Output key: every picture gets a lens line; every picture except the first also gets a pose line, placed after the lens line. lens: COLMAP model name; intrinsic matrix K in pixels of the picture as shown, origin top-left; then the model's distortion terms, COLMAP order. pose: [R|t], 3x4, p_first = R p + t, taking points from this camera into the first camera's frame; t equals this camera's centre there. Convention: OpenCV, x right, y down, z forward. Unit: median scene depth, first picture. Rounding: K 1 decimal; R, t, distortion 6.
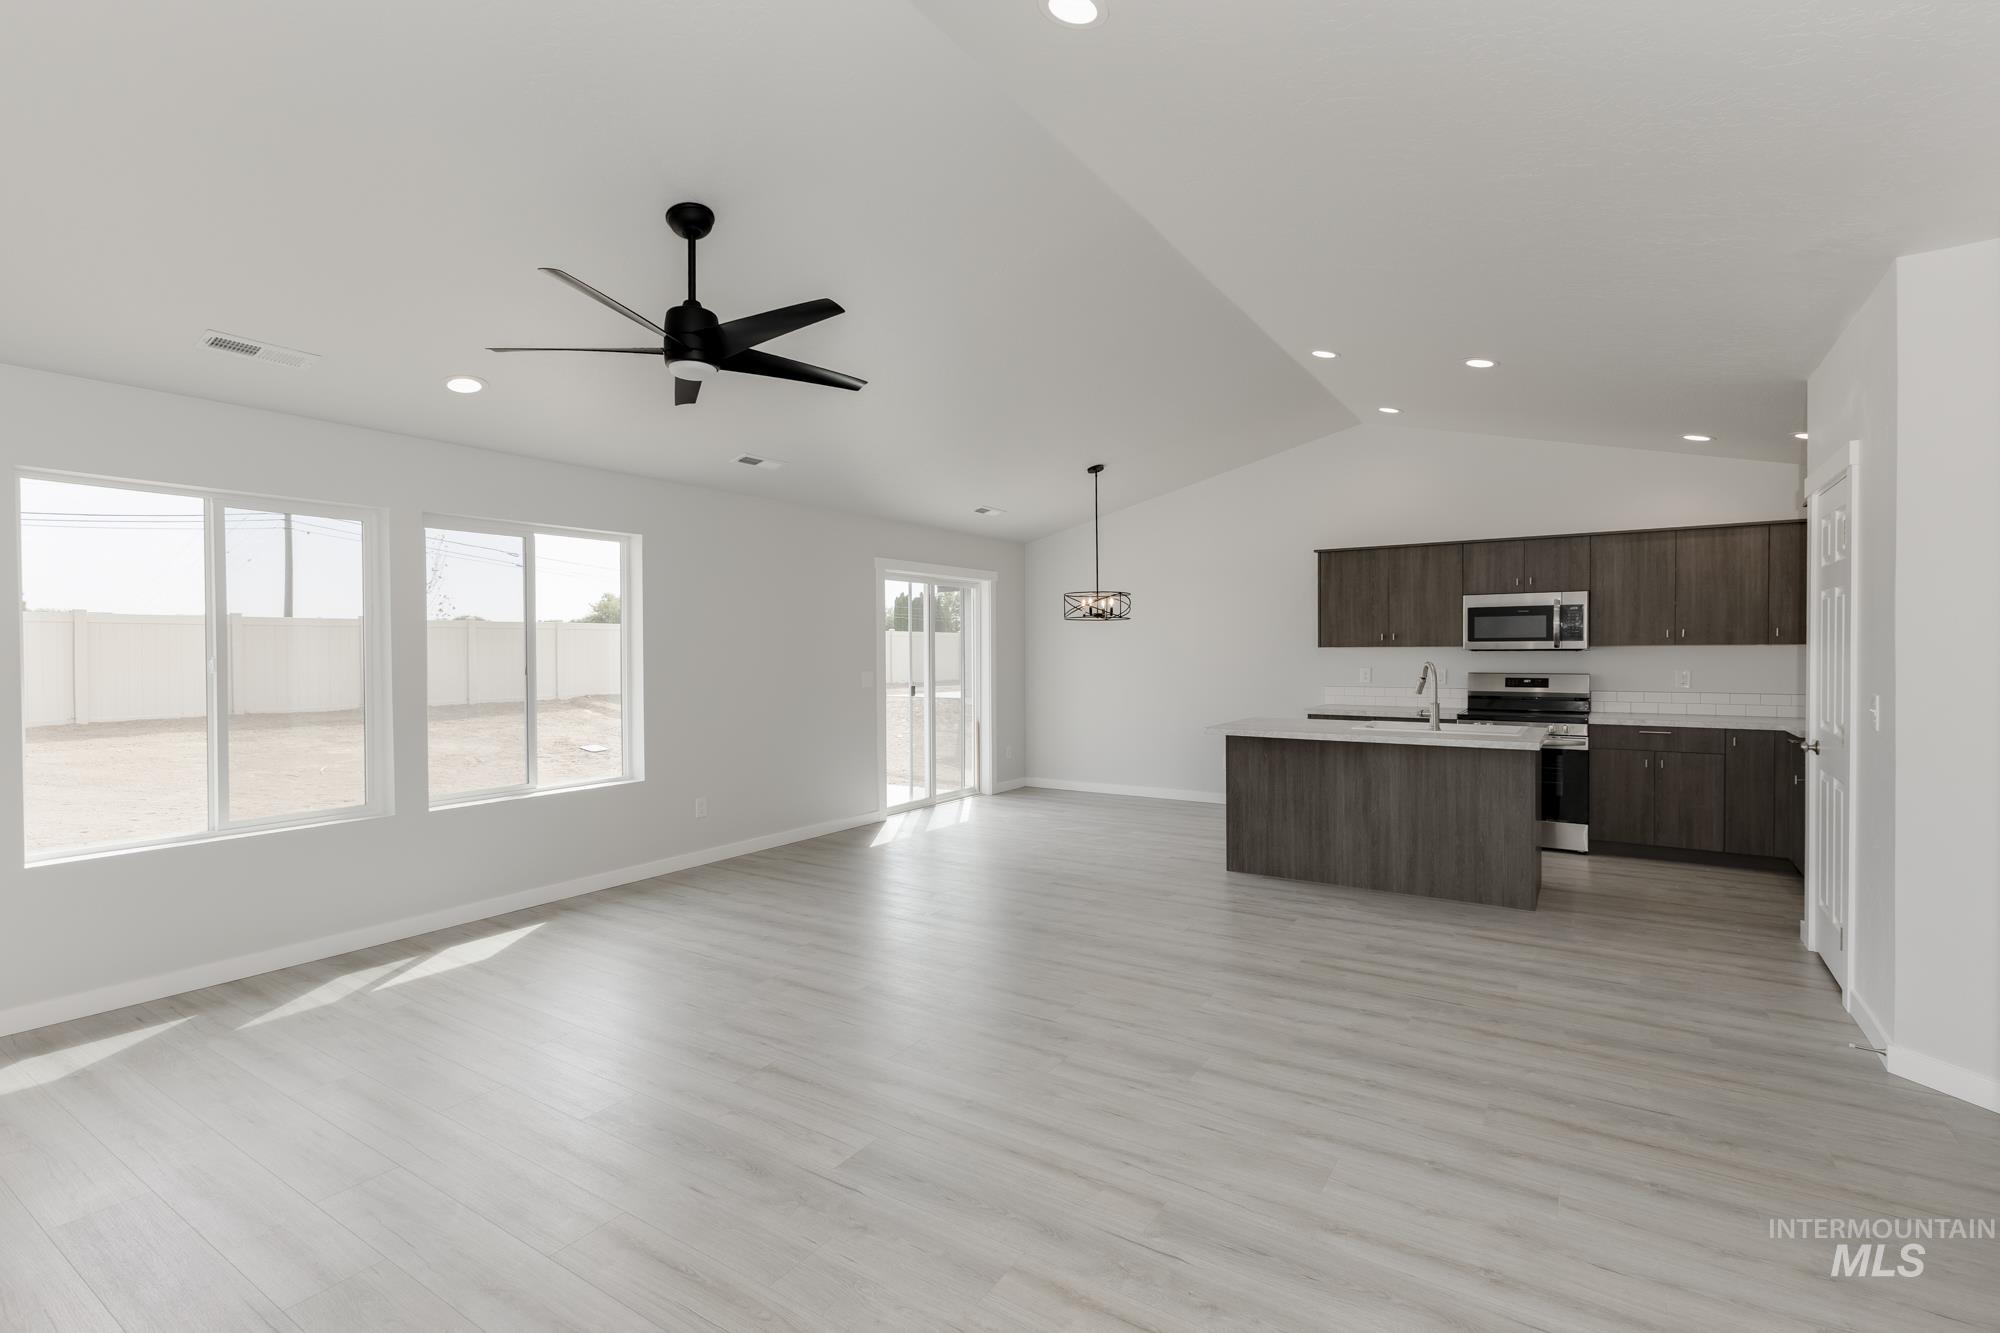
lens RADIAL K [[907.3, 0, 894.5], [0, 907.3, 652.9], [0, 0, 1]] dist [0.001332, -0.000772]
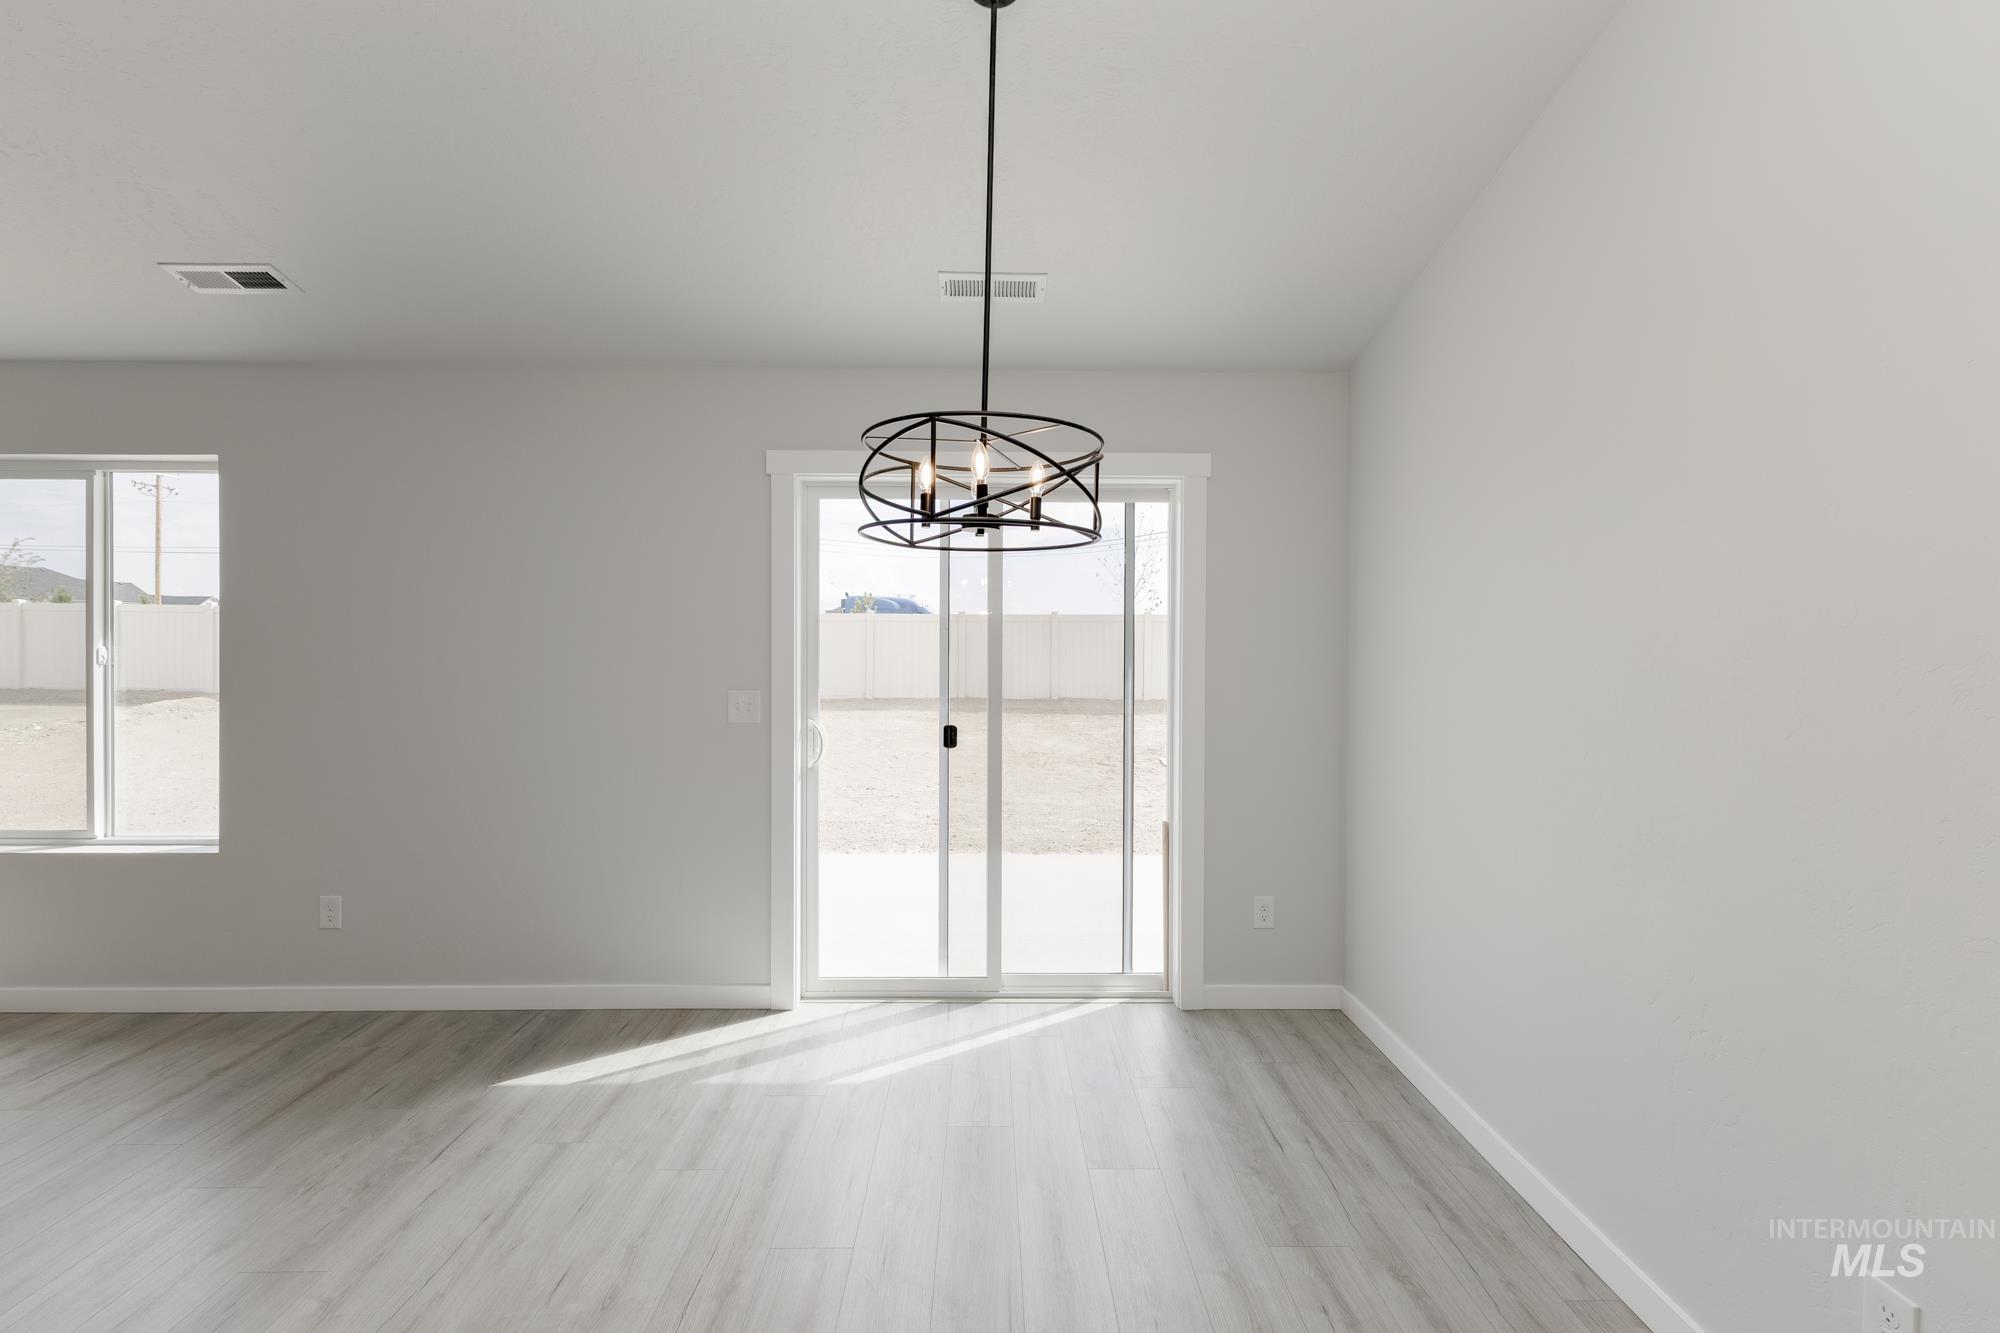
lens RADIAL K [[887.9, 0, 934.4], [0, 887.9, 662.8], [0, 0, 1]] dist [0.000991, 0.000264]
pose [[0.640584, 0.025659, -0.767460, 0.664435], [-0.012026, 0.999654, 0.023385, -0.011703], [0.767794, -0.005751, 0.640671, 1.307197]]
